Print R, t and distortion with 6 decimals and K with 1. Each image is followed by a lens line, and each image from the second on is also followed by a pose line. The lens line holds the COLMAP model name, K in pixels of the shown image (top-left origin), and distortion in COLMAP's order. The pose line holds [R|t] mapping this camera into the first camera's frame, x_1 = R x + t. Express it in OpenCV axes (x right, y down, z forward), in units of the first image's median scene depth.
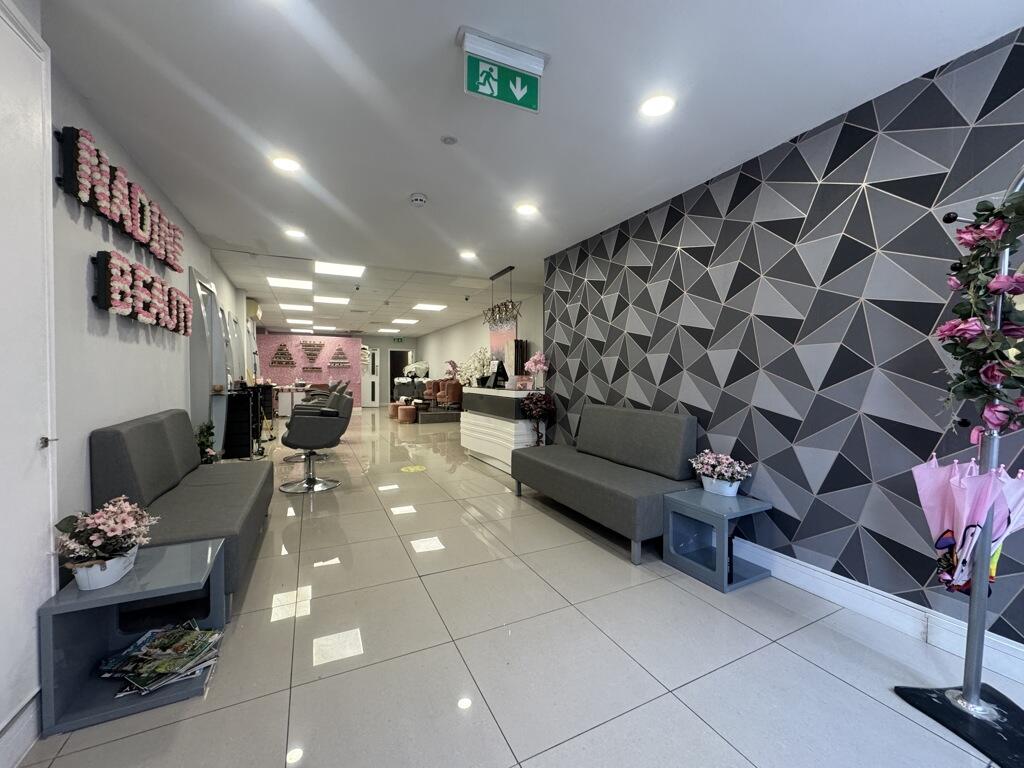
lens RADIAL K [[408.2, 0, 513.0], [0, 408.2, 387.9], [0, 0, 1]] dist [-0.002189, 0.000314]
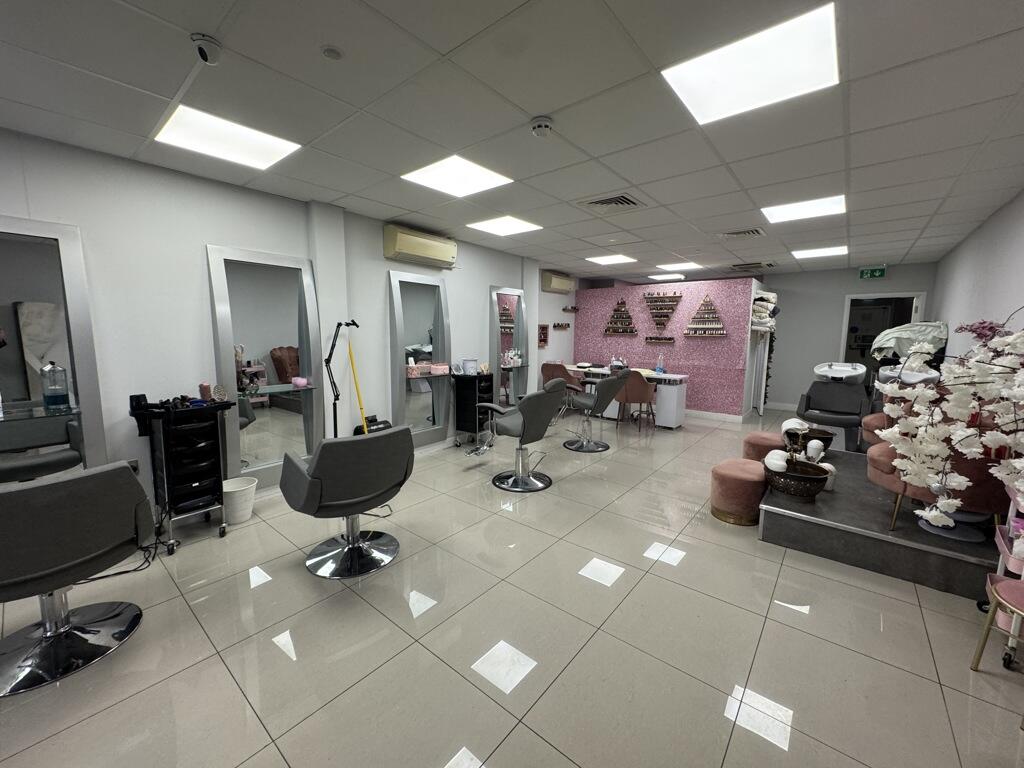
lens RADIAL K [[408.2, 0, 513.2], [0, 408.2, 382.5], [0, 0, 1]] dist [-0.002189, 0.000314]
pose [[0.416147, 0.119921, -0.901355, -0.036485], [-0.029431, 0.992522, 0.118462, -0.048088], [0.908821, -0.022770, 0.416565, 0.546252]]
